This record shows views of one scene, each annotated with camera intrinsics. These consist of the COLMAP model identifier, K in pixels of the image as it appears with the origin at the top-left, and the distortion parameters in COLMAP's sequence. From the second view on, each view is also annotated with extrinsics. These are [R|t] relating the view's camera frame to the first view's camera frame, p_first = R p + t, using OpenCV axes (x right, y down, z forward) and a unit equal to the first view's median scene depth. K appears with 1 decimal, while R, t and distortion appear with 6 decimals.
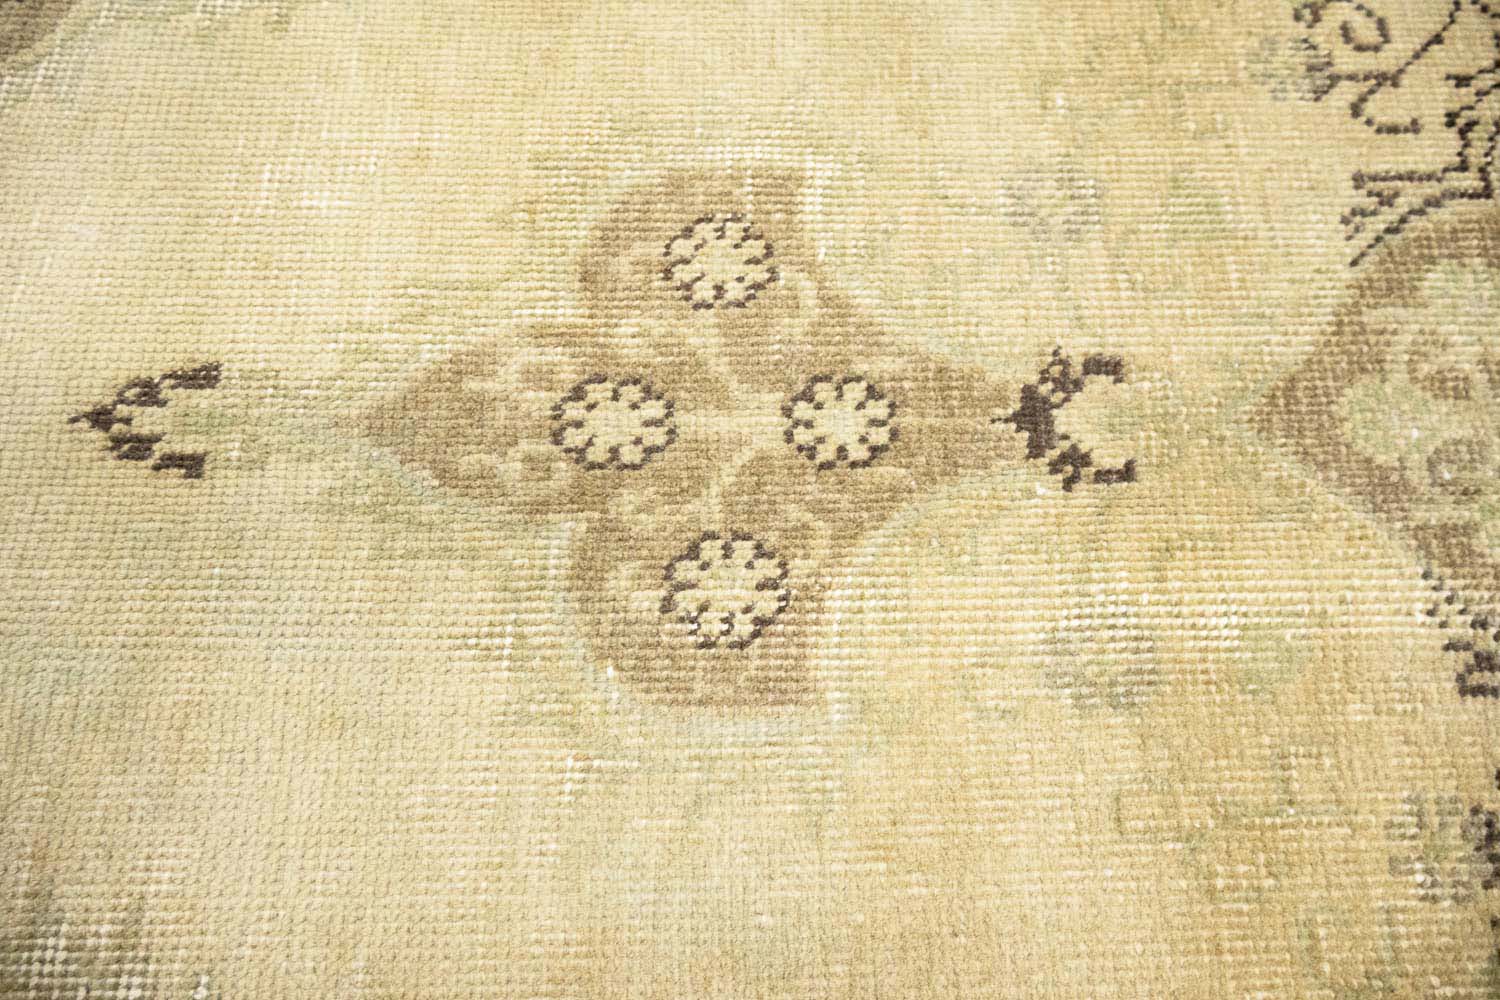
lens RADIAL K [[1239.2, 0, 745.7], [0, 1239.2, 498.0], [0, 0, 1]] dist [0.001893, -0.002204]
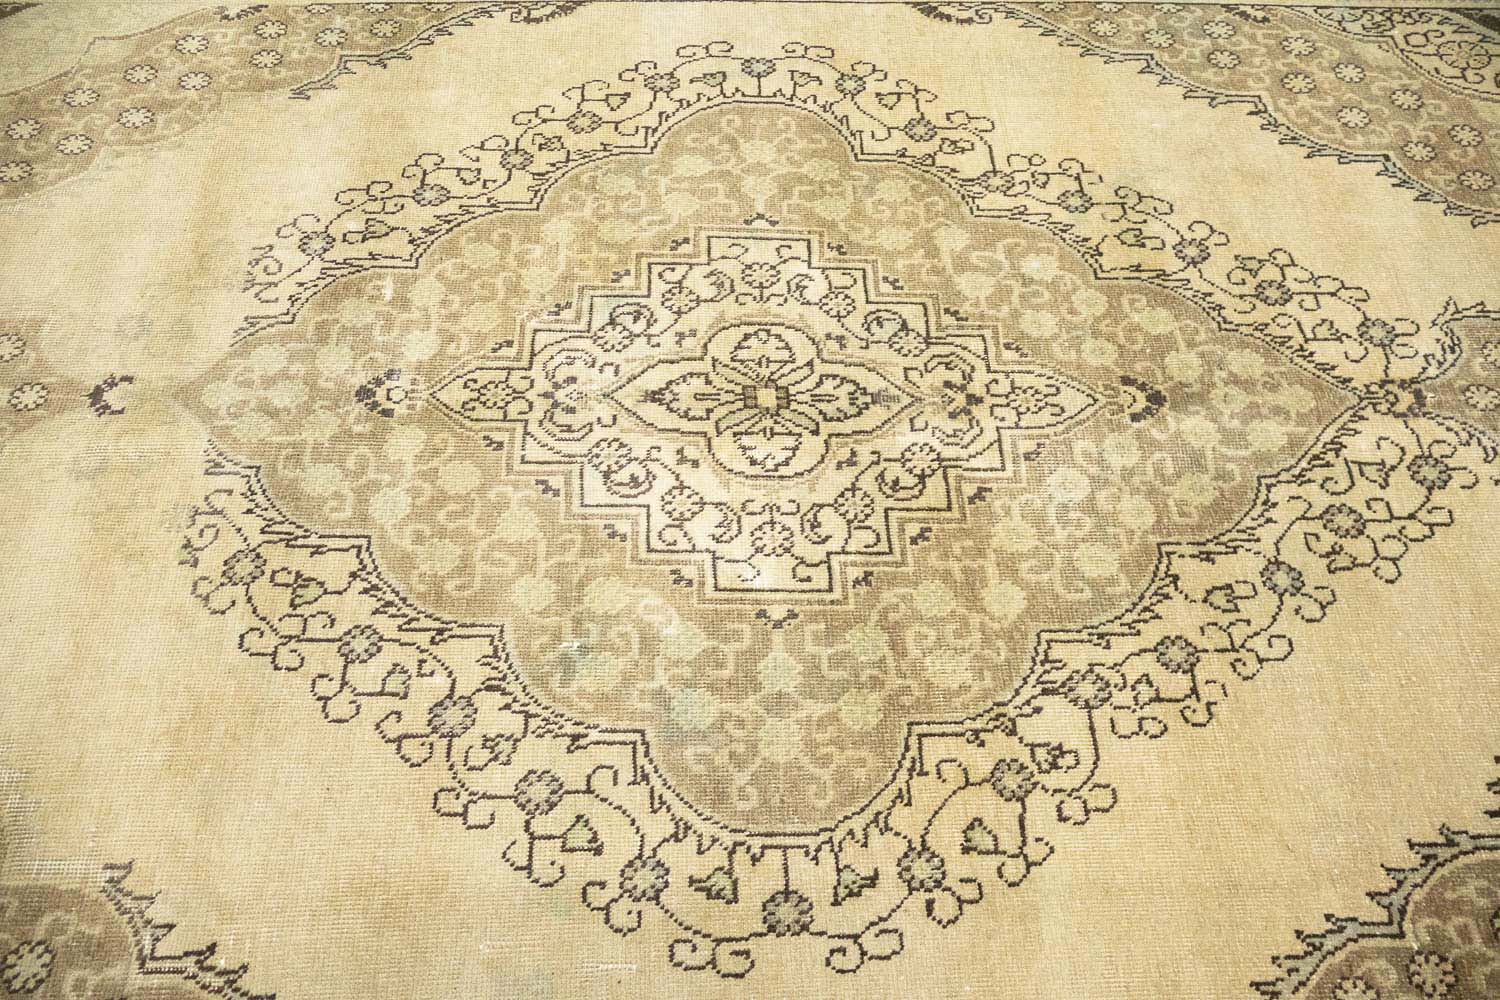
lens RADIAL K [[1239.2, 0, 739.9], [0, 1239.2, 498.7], [0, 0, 1]] dist [0.001893, -0.002204]
pose [[0.999791, -0.016941, -0.011469, 1.759552], [0.014569, 0.983155, -0.182192, 0.723123], [0.014363, 0.181987, 0.983196, -1.795223]]
